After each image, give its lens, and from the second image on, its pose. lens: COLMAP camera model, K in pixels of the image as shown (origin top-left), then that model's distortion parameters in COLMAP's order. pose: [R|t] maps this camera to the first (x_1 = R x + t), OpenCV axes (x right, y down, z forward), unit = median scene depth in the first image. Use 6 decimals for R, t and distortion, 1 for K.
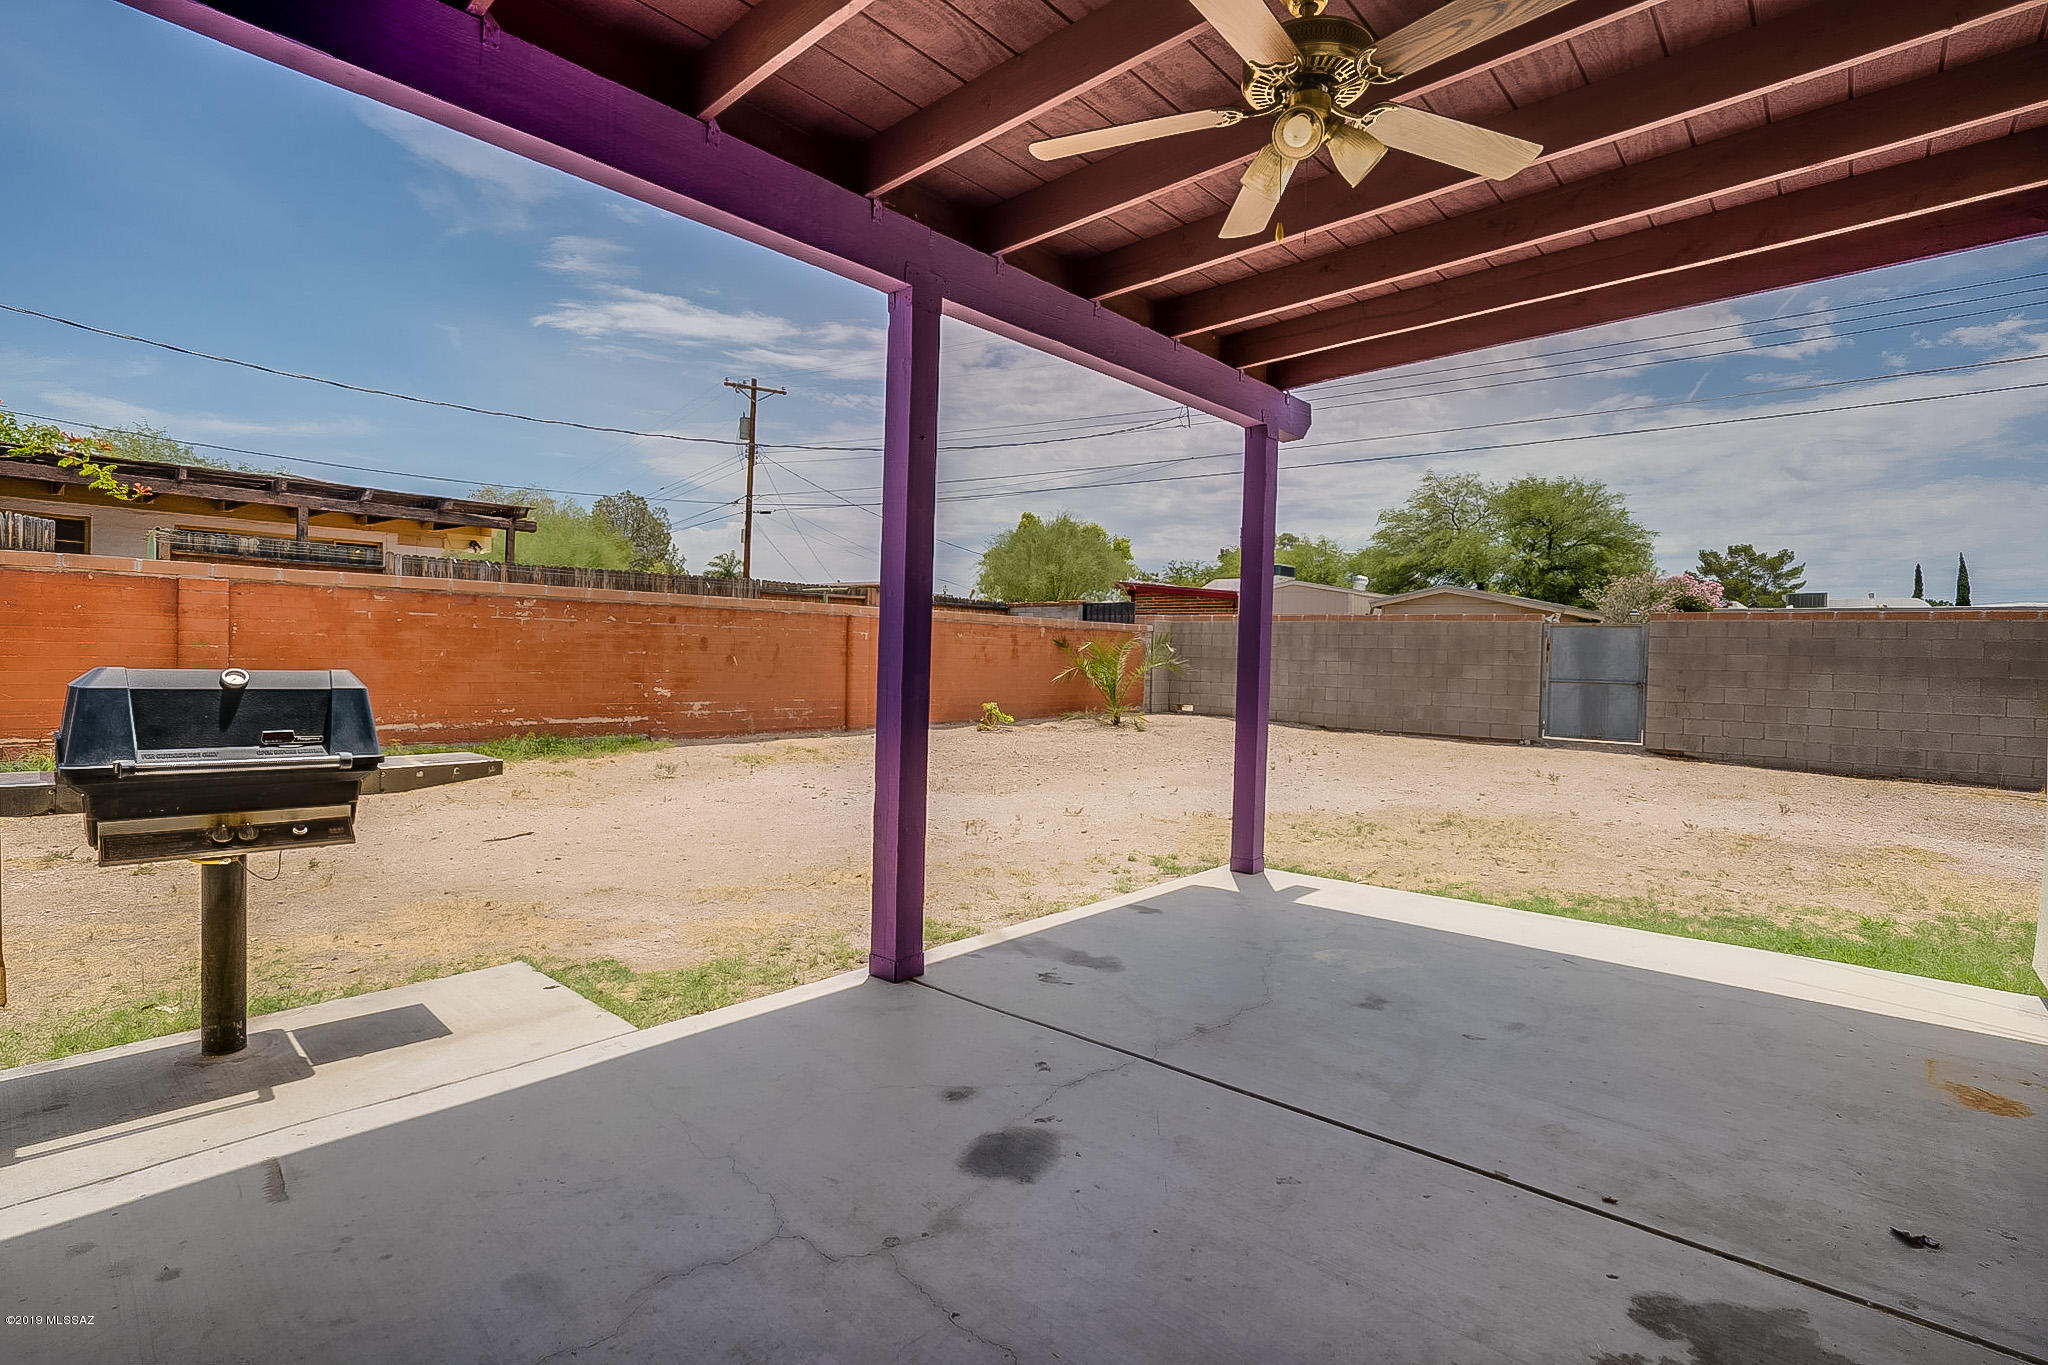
lens RADIAL K [[943.7, 0, 1024.0], [0, 943.7, 682.5], [0, 0, 1]] dist [-0.048798, 0.000664]
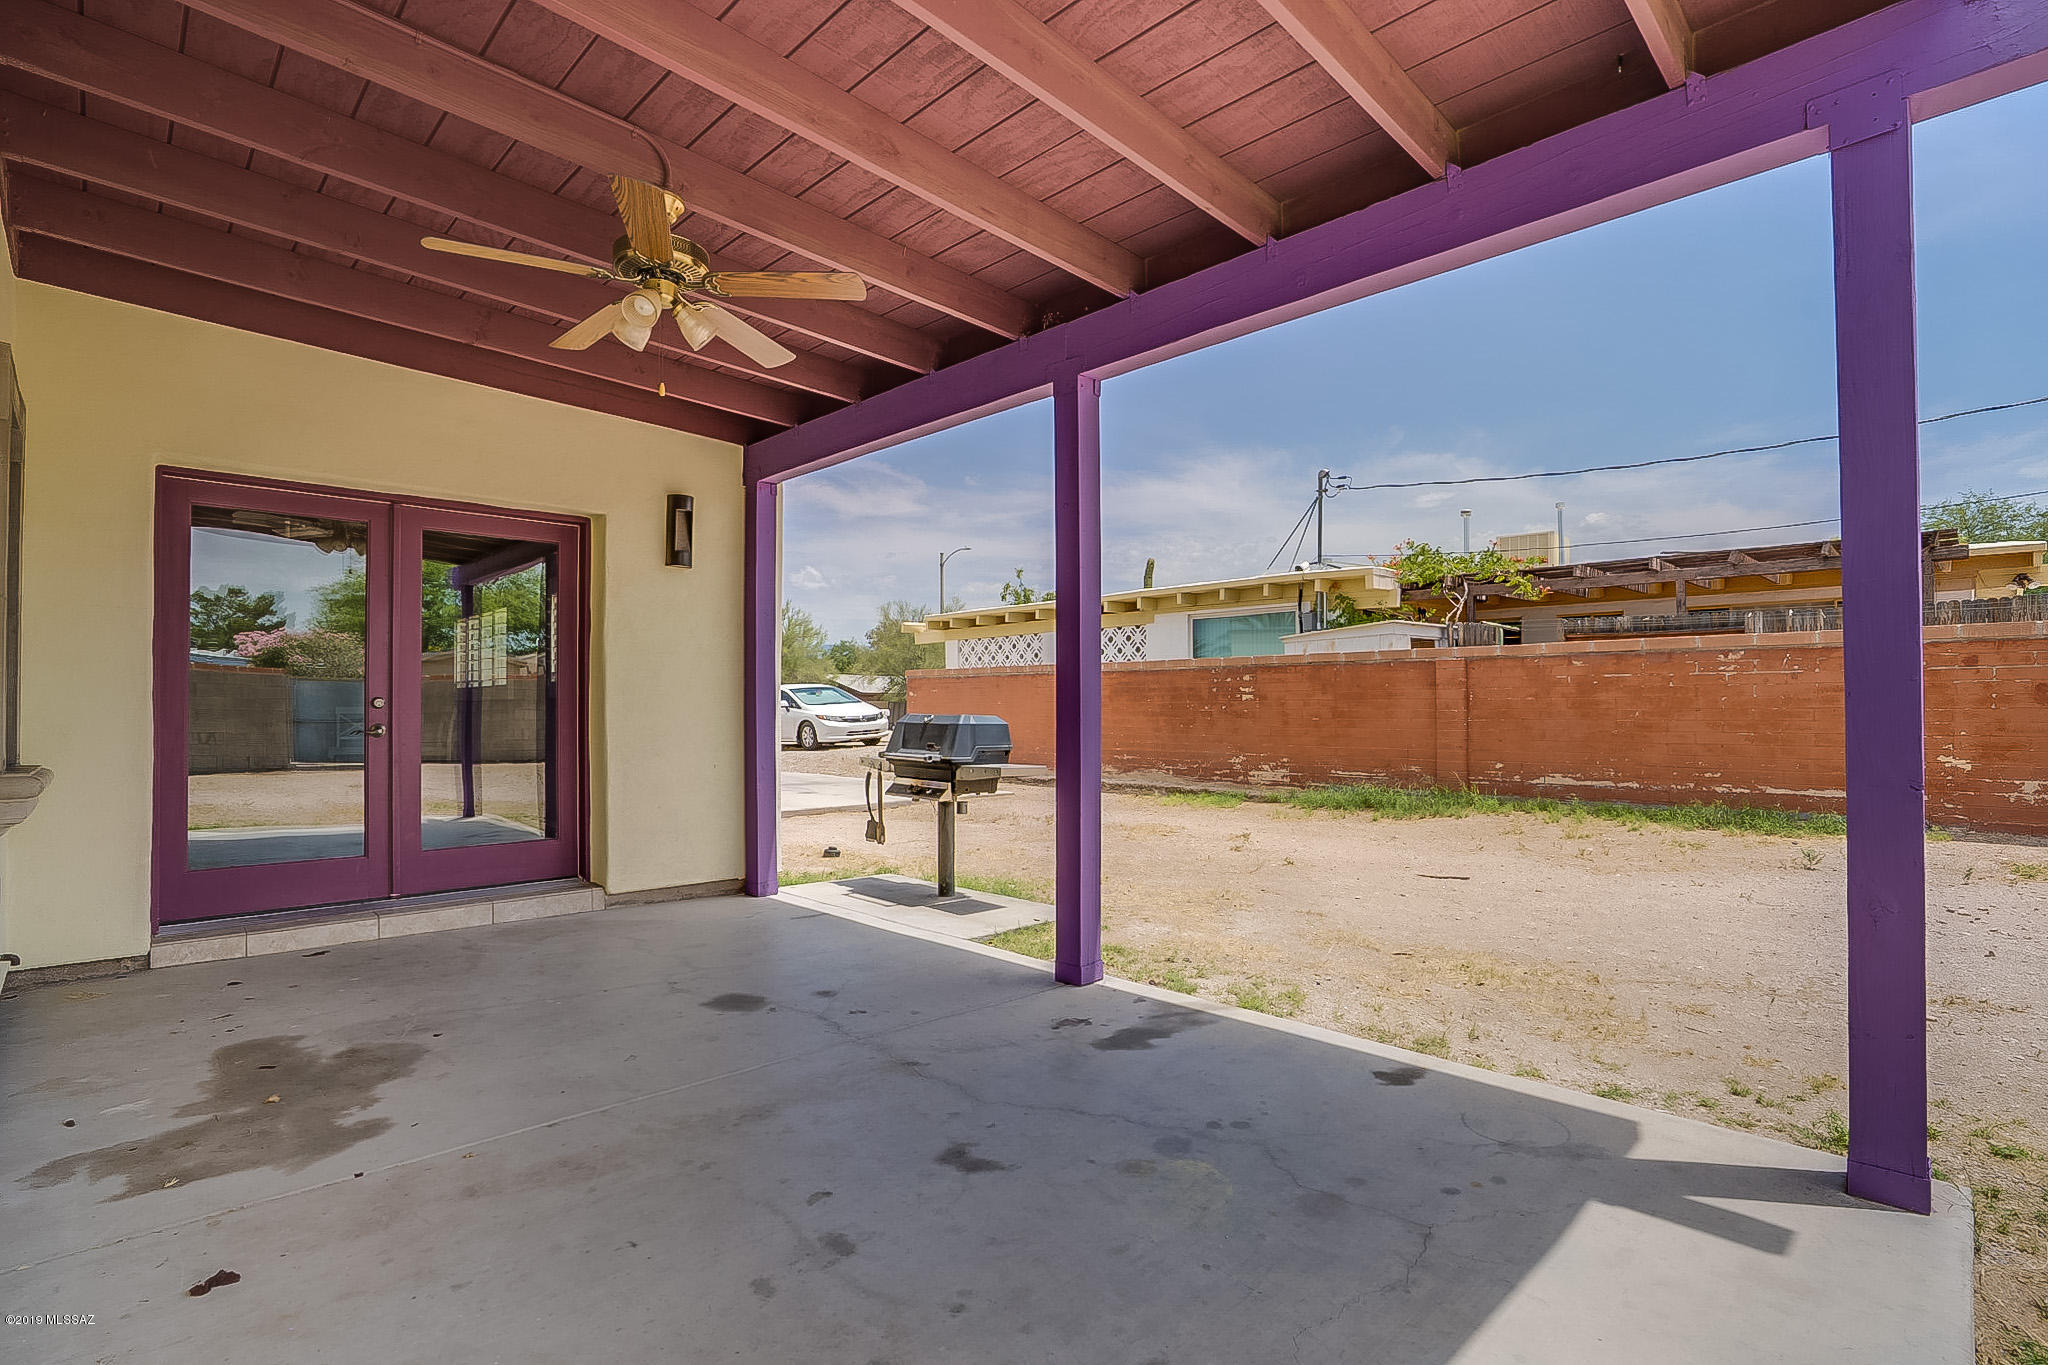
lens RADIAL K [[939.2, 0, 1032.1], [0, 939.2, 682.0], [0, 0, 1]] dist [-0.053293, 0.022214]
pose [[-0.035850, -0.054331, -0.997879, 0.319729], [-0.028382, 0.998174, -0.053327, 0.005227], [0.998954, 0.026410, -0.037327, 0.311646]]
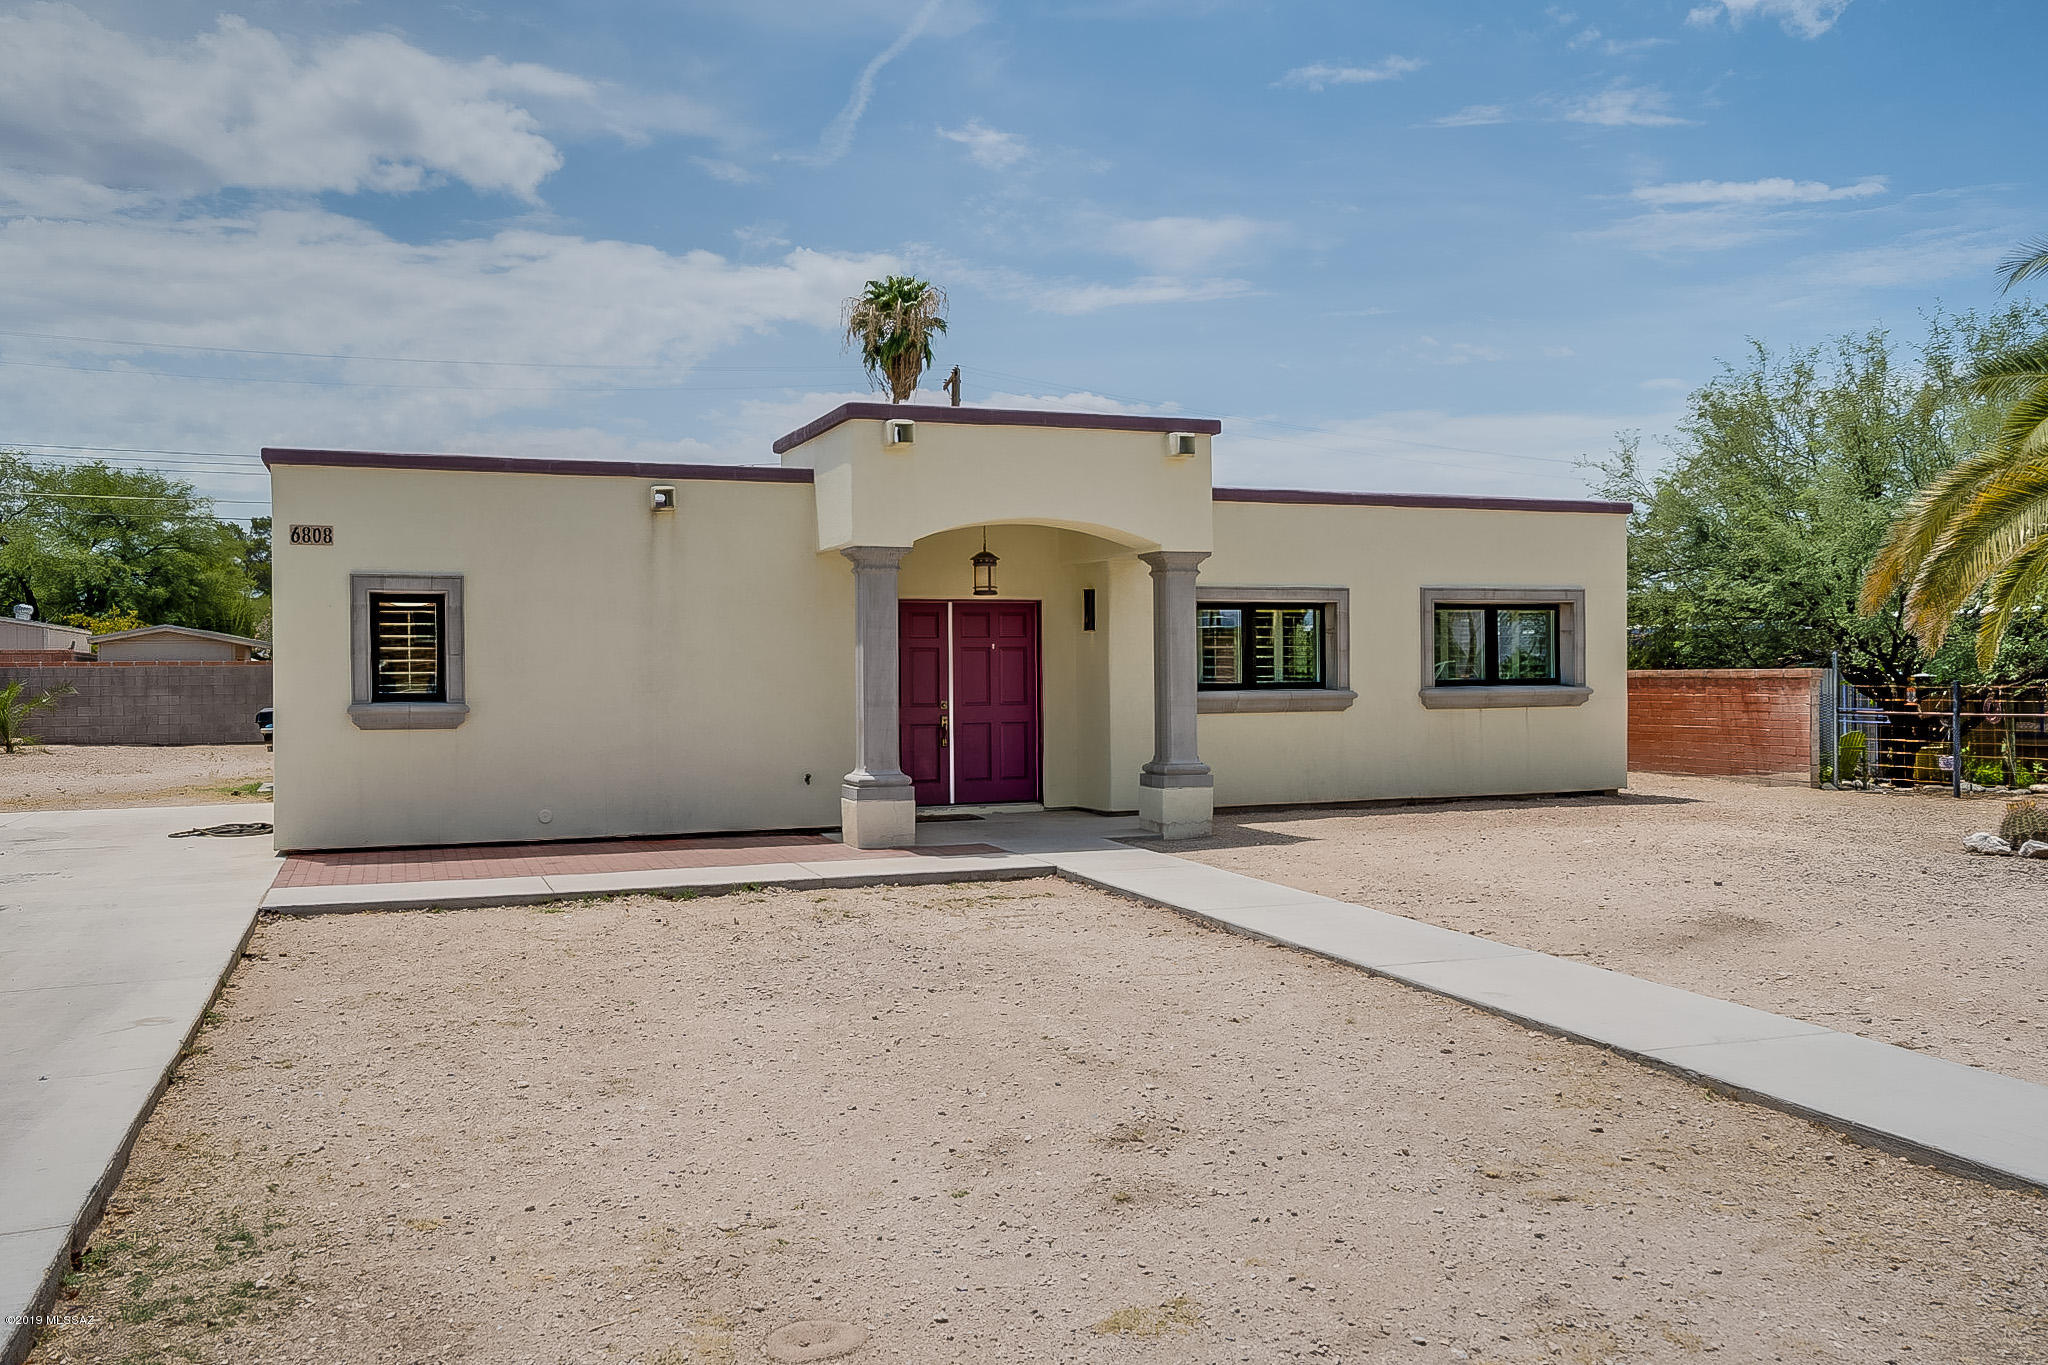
lens RADIAL K [[1658.6, 0, 1065.0], [0, 1658.6, 687.0], [0, 0, 1]] dist [0.006148, 0.062463]
pose [[0.426867, -0.036368, 0.903583, -1.816251], [0.048015, 0.998693, 0.017513, -0.020865], [-0.903039, 0.035910, 0.428056, -1.695452]]
